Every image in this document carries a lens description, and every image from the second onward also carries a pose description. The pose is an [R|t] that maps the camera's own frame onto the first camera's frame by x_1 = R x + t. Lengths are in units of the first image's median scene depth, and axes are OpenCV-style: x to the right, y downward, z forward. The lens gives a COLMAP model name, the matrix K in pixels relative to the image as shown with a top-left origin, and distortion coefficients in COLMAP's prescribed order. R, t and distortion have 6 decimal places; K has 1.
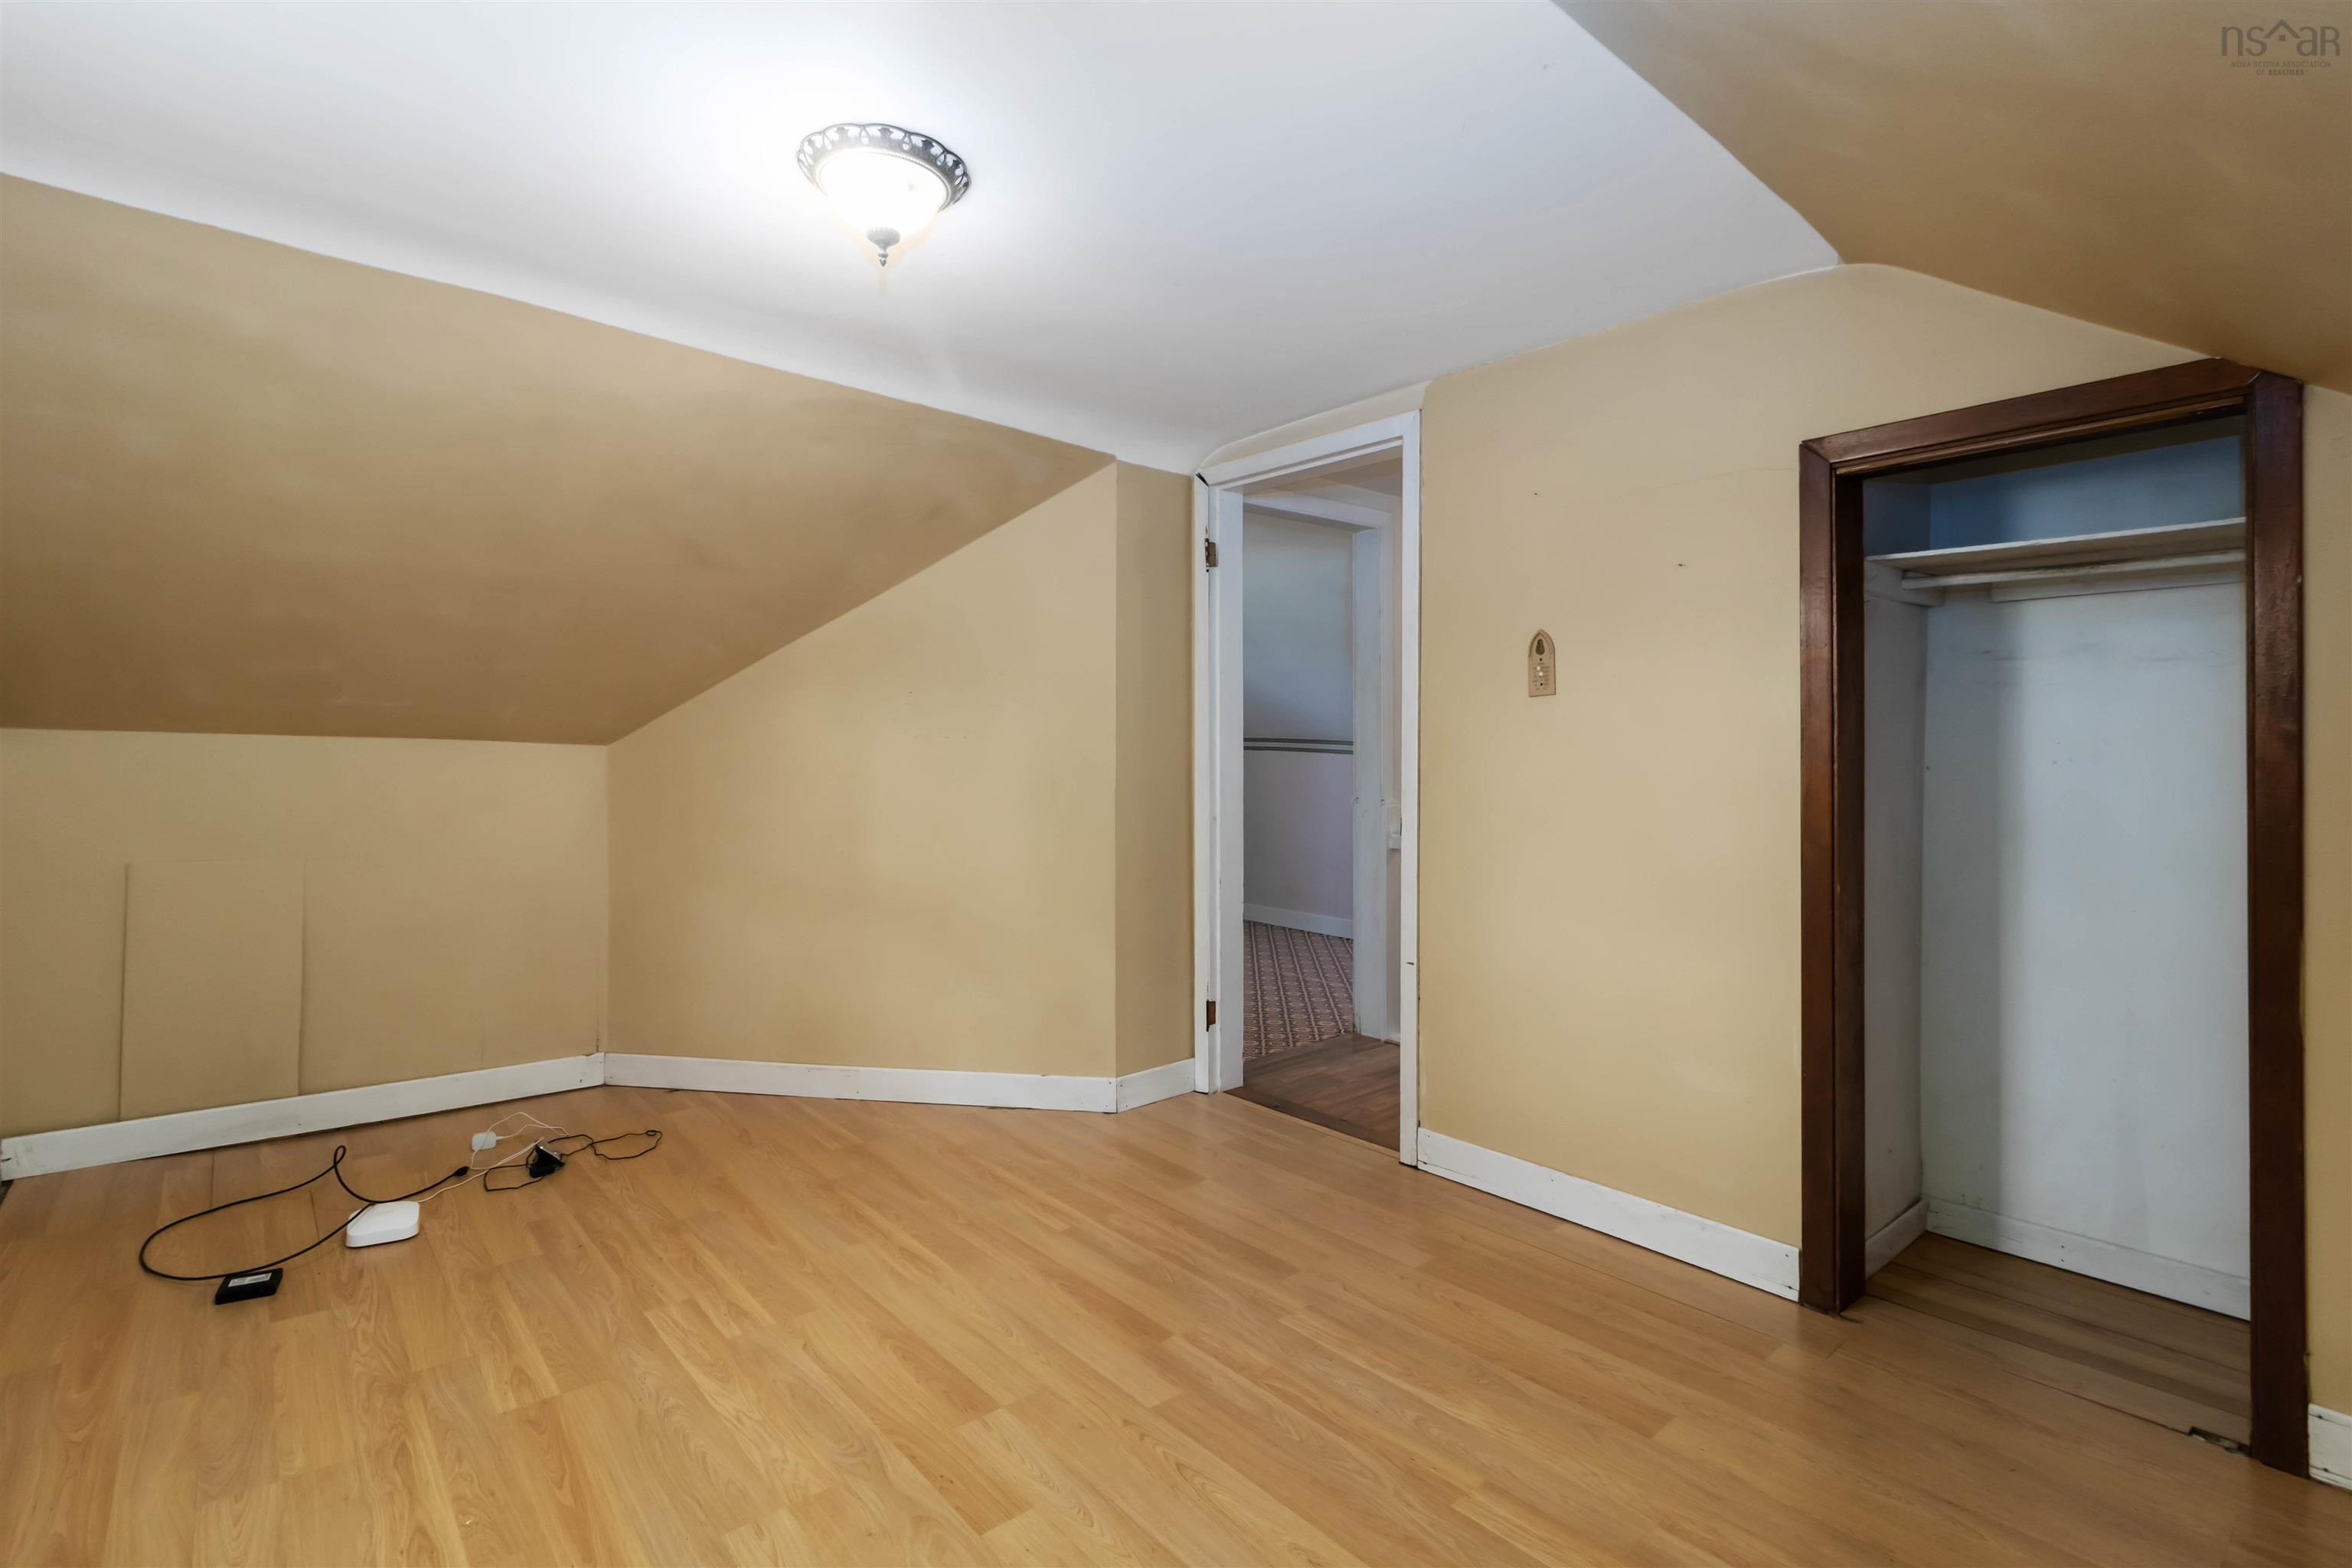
lens RADIAL K [[1098.4, 0, 1178.2], [0, 1098.4, 766.9], [0, 0, 1]] dist [-0.004014, 0.001349]
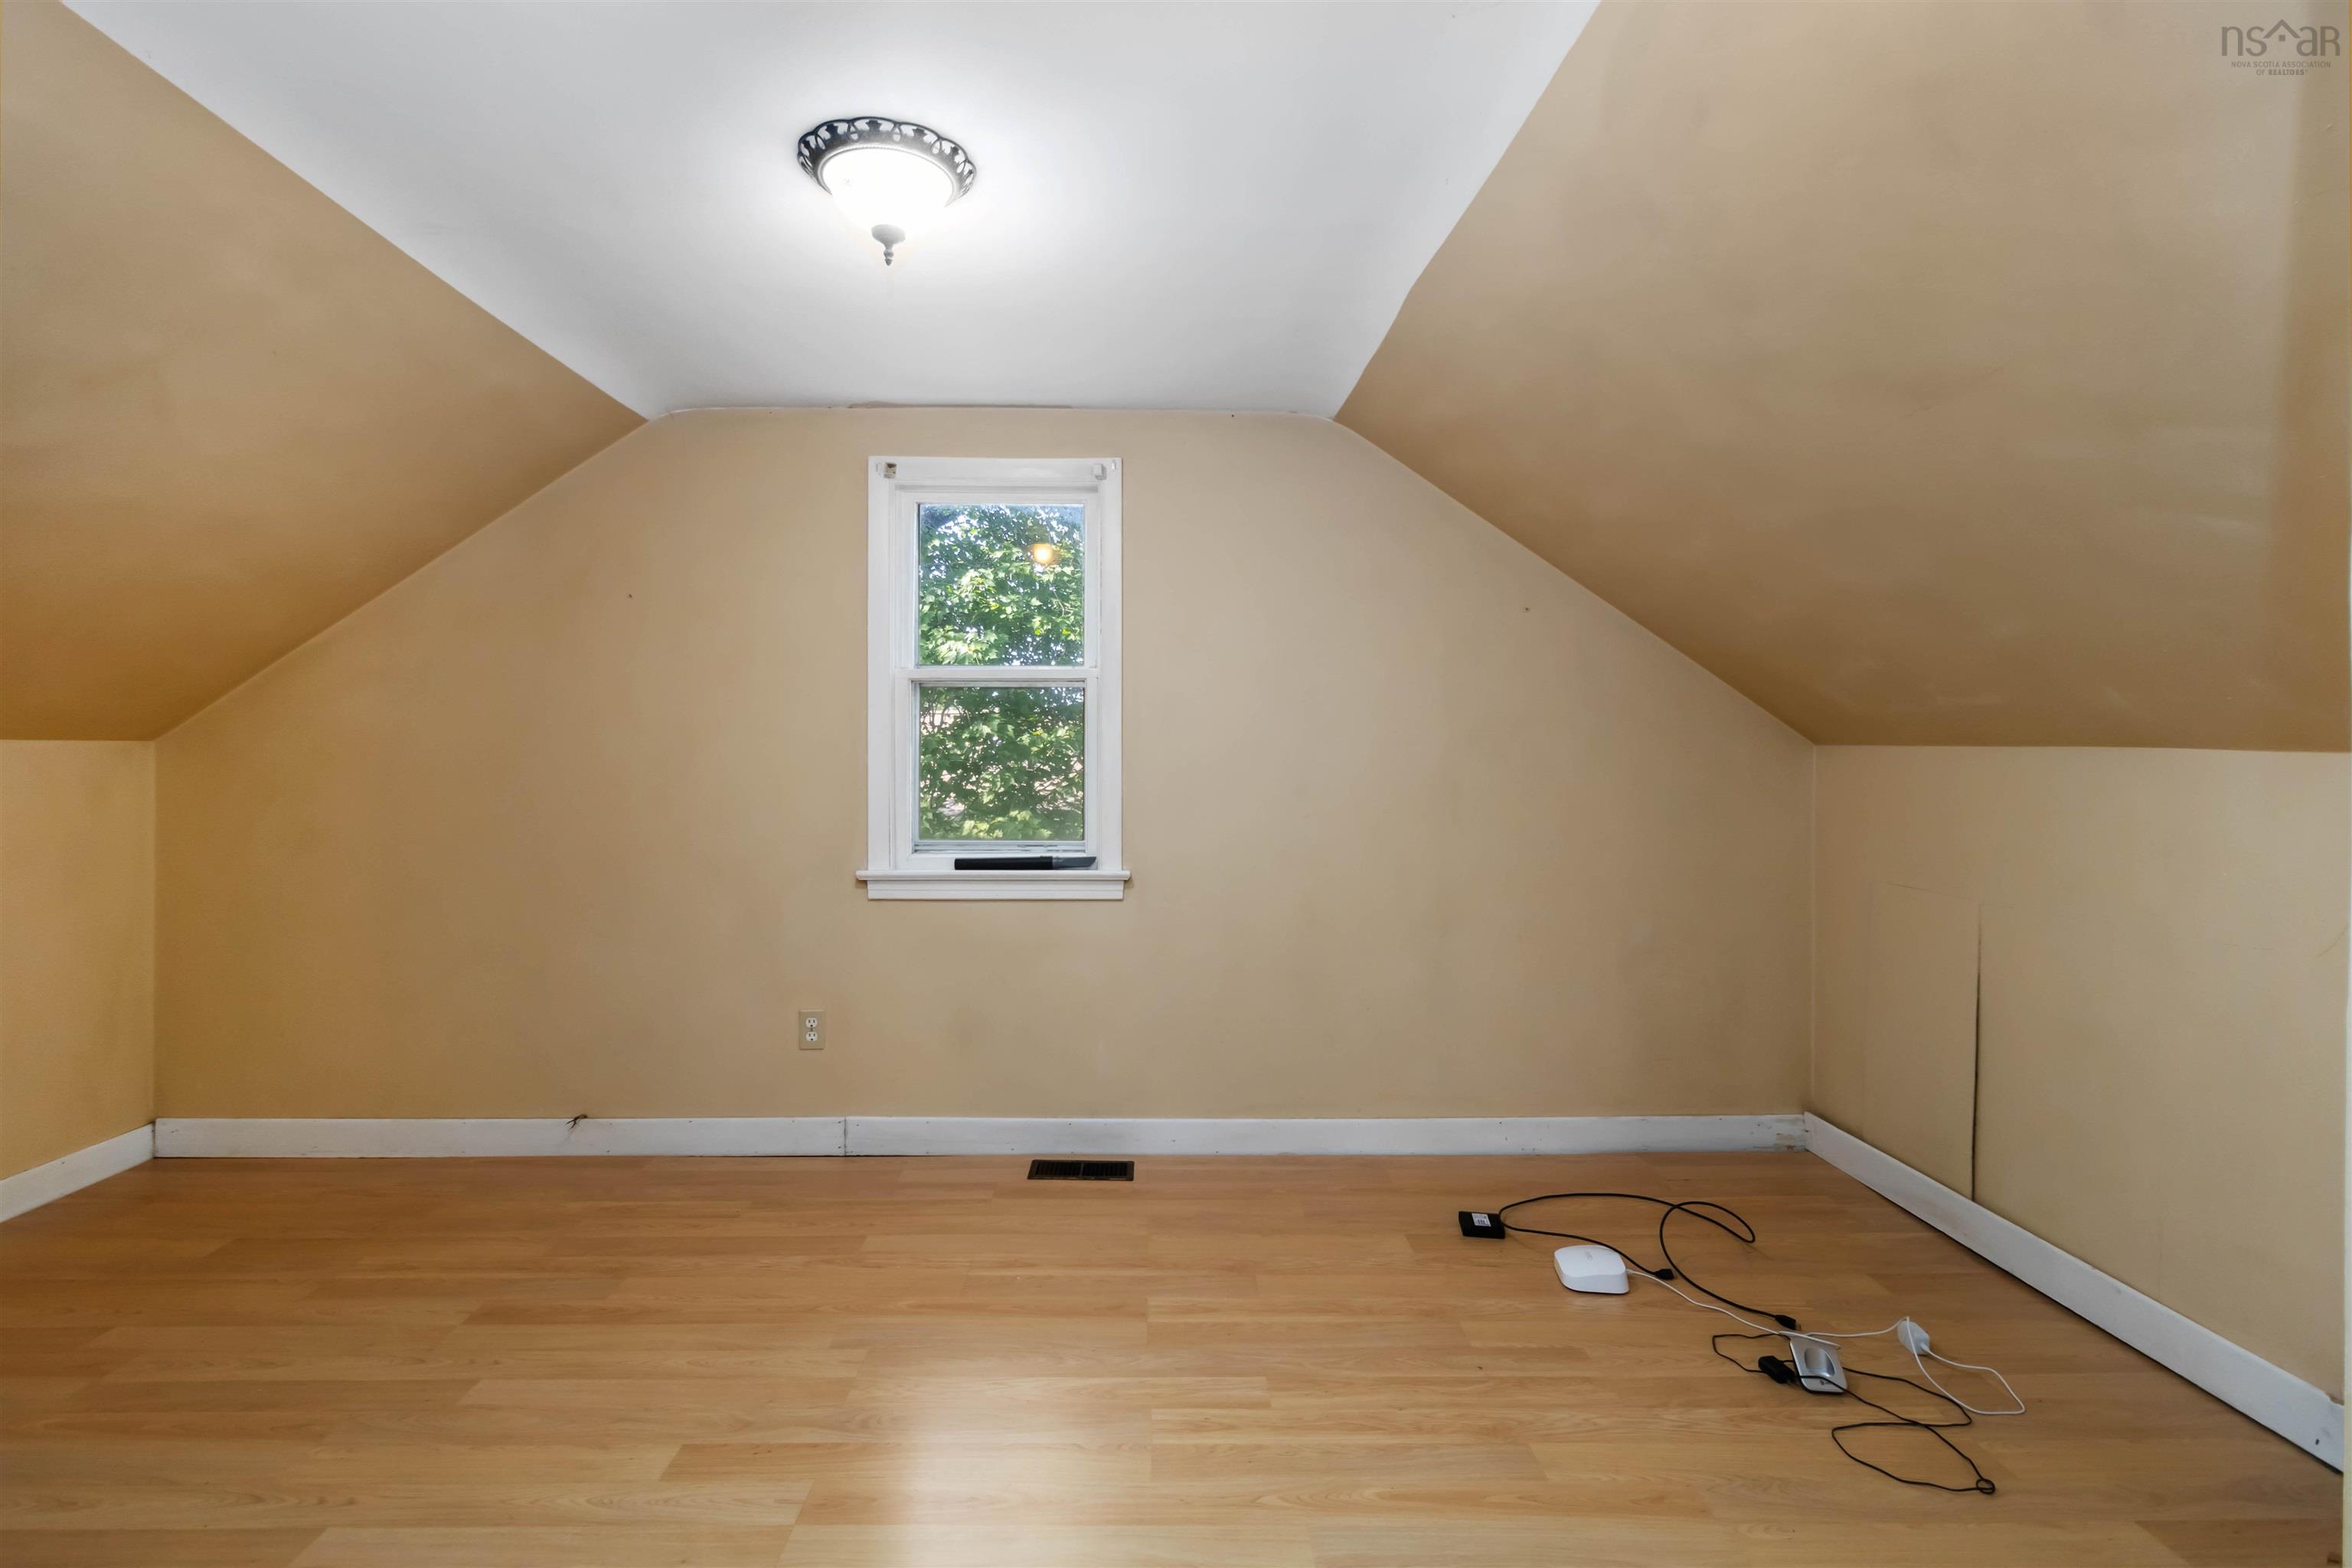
lens RADIAL K [[1098.4, 0, 1181.1], [0, 1098.4, 775.0], [0, 0, 1]] dist [-0.004014, 0.001349]
pose [[-0.637624, 0.003039, -0.770341, 0.261565], [-0.015469, 0.999740, 0.016748, -0.023215], [0.770192, 0.022595, -0.637412, 1.490519]]
